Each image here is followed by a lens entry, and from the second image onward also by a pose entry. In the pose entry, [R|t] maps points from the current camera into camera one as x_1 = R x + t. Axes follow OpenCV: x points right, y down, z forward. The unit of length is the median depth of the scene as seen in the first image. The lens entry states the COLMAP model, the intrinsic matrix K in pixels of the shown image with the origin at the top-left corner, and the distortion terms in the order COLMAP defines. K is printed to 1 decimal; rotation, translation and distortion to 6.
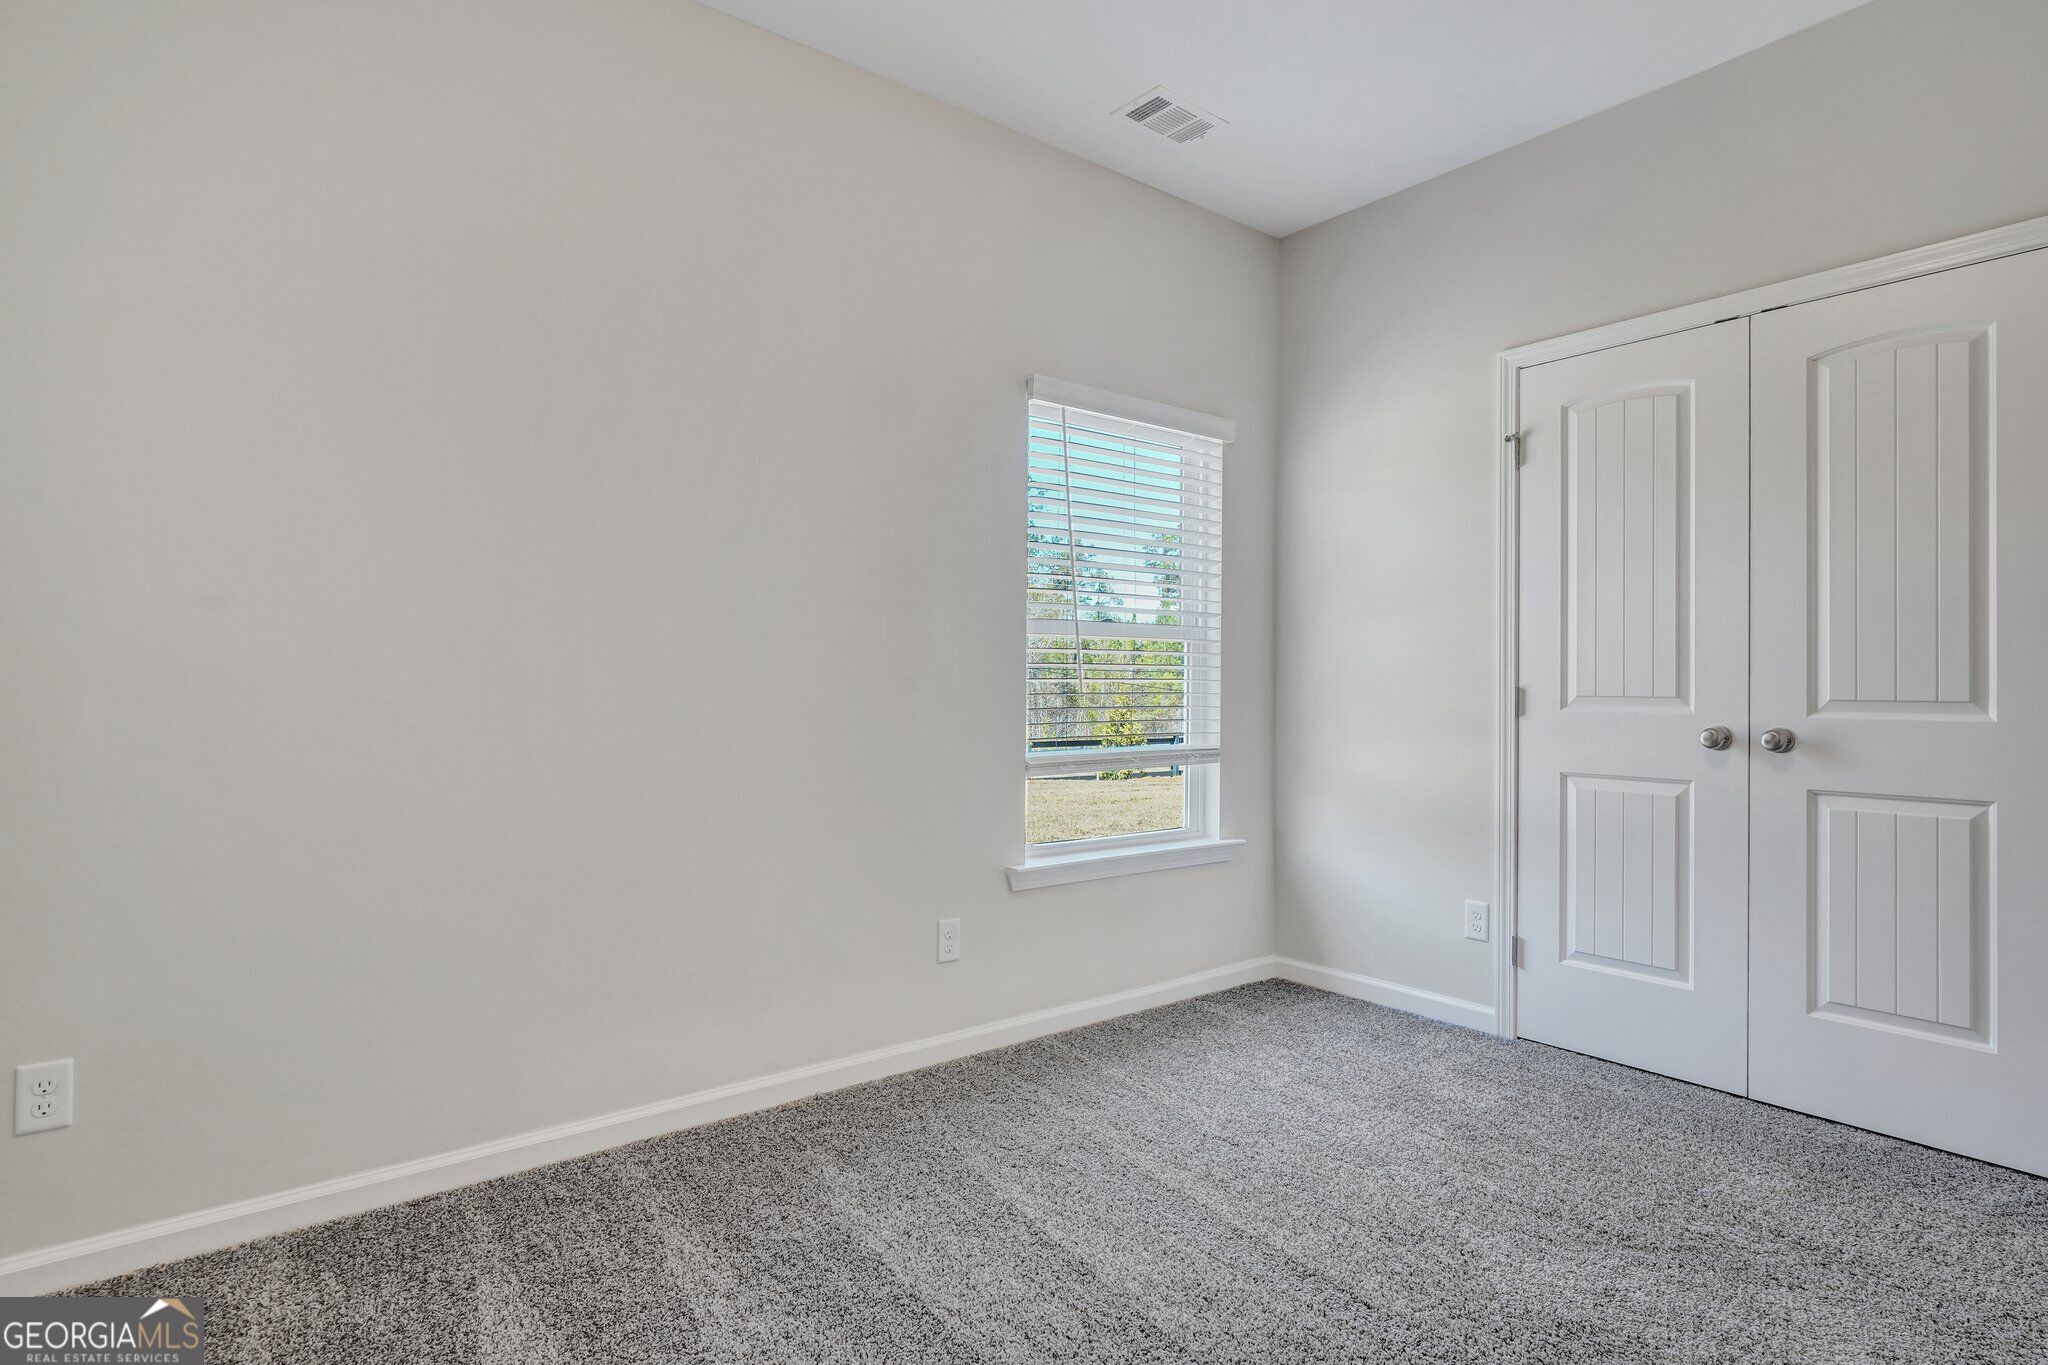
lens RADIAL K [[1074.1, 0, 1033.2], [0, 1074.1, 678.0], [0, 0, 1]] dist [-0.009785, 0.005999]
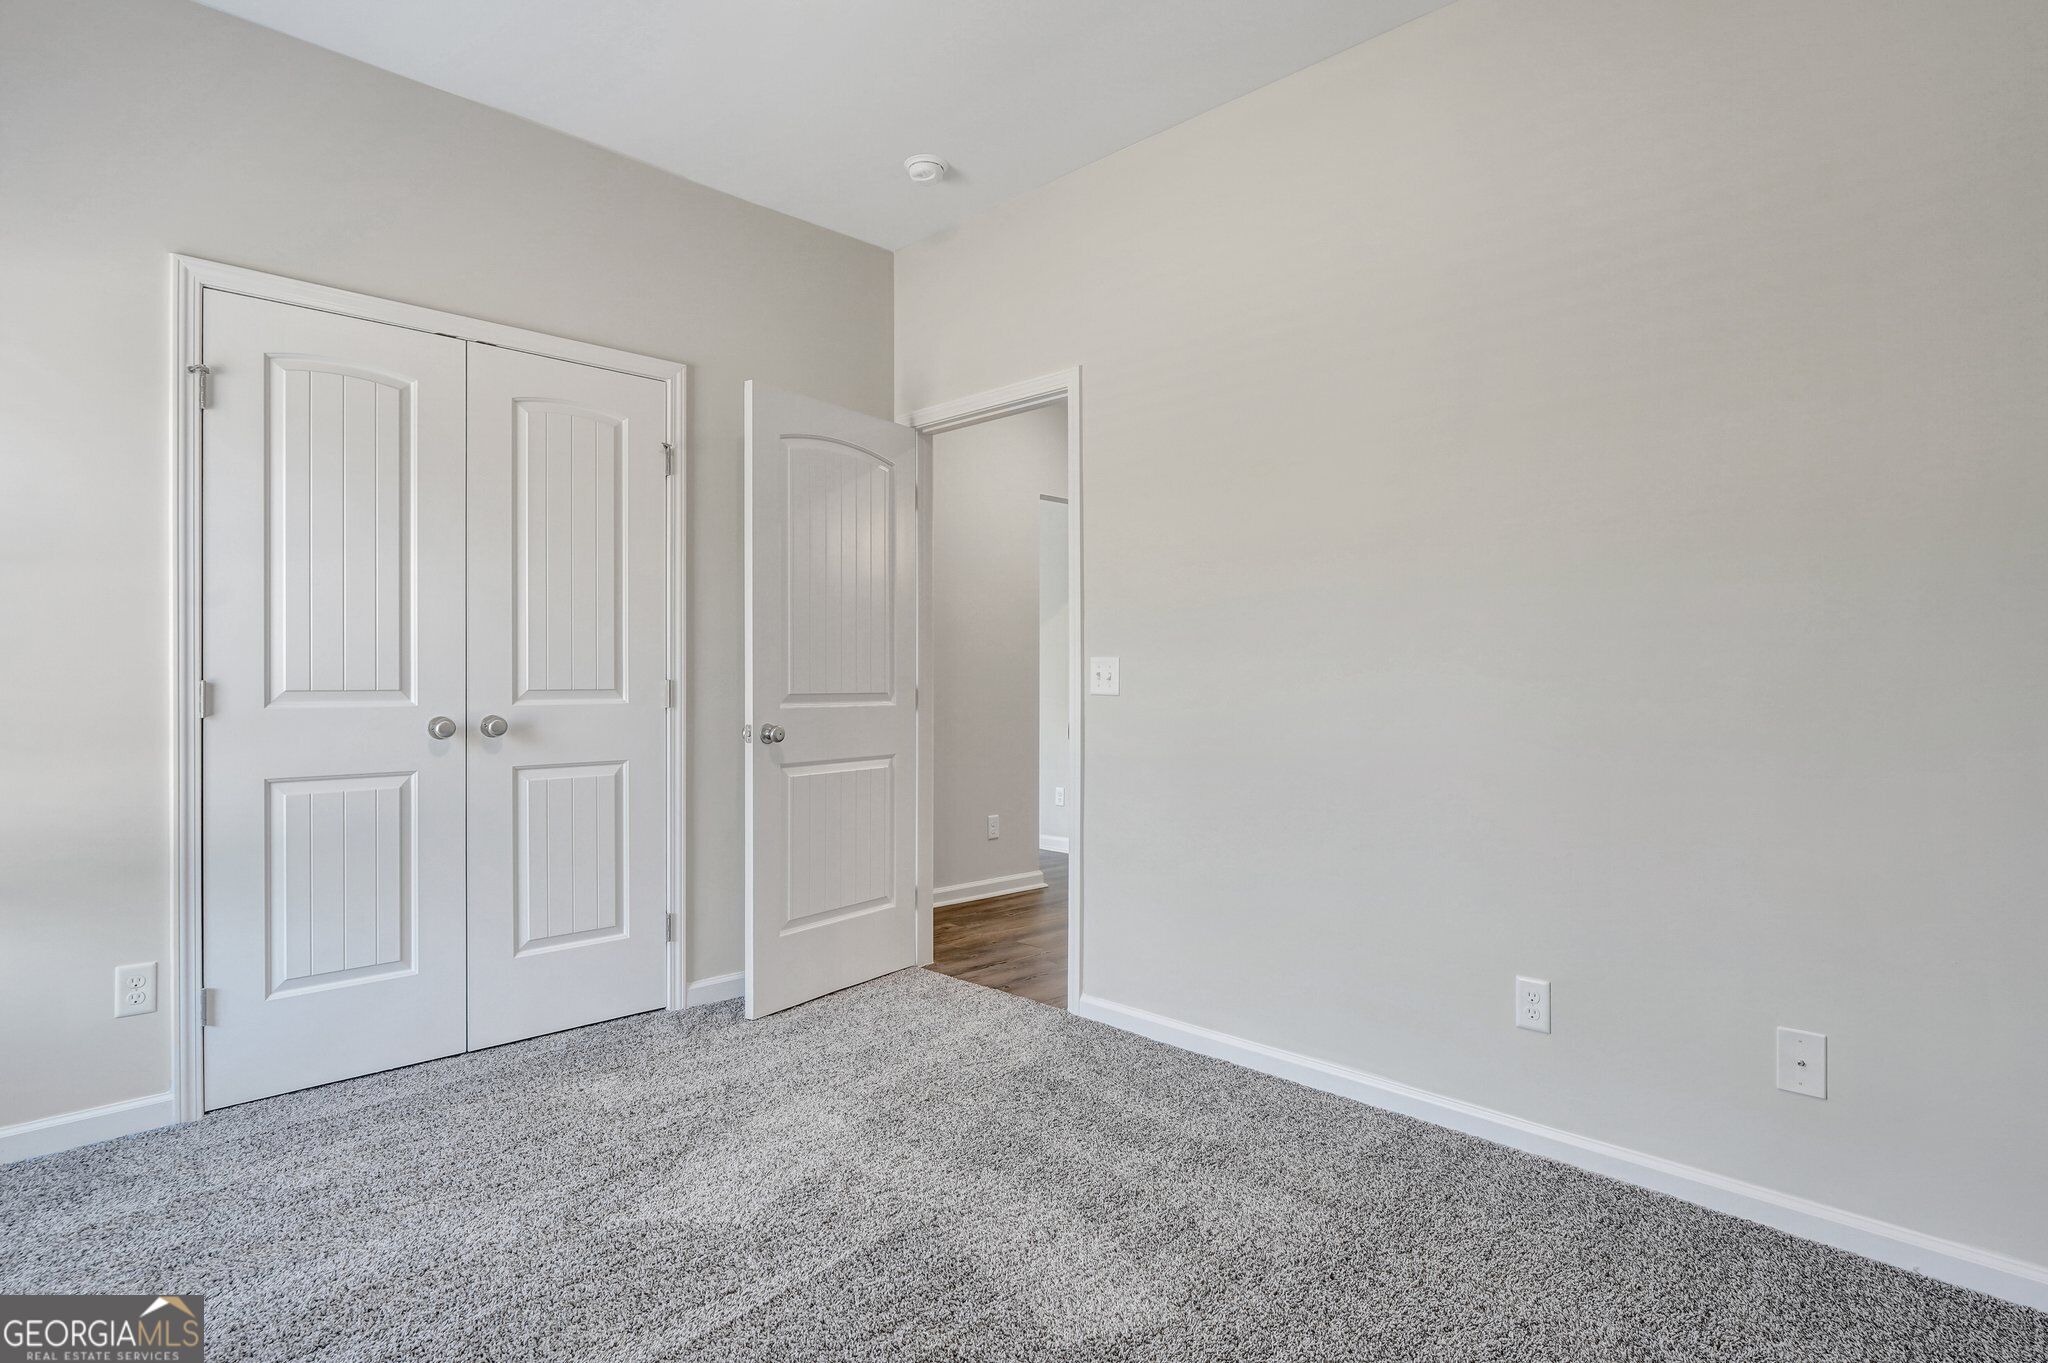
lens RADIAL K [[1074.1, 0, 958.9], [0, 1074.1, 685.5], [0, 0, 1]] dist [-0.009785, 0.005999]
pose [[-0.084287, -0.012754, 0.996360, -0.442902], [-0.005682, 0.999908, 0.012318, -0.001768], [-0.996425, -0.004623, -0.084352, 0.554410]]
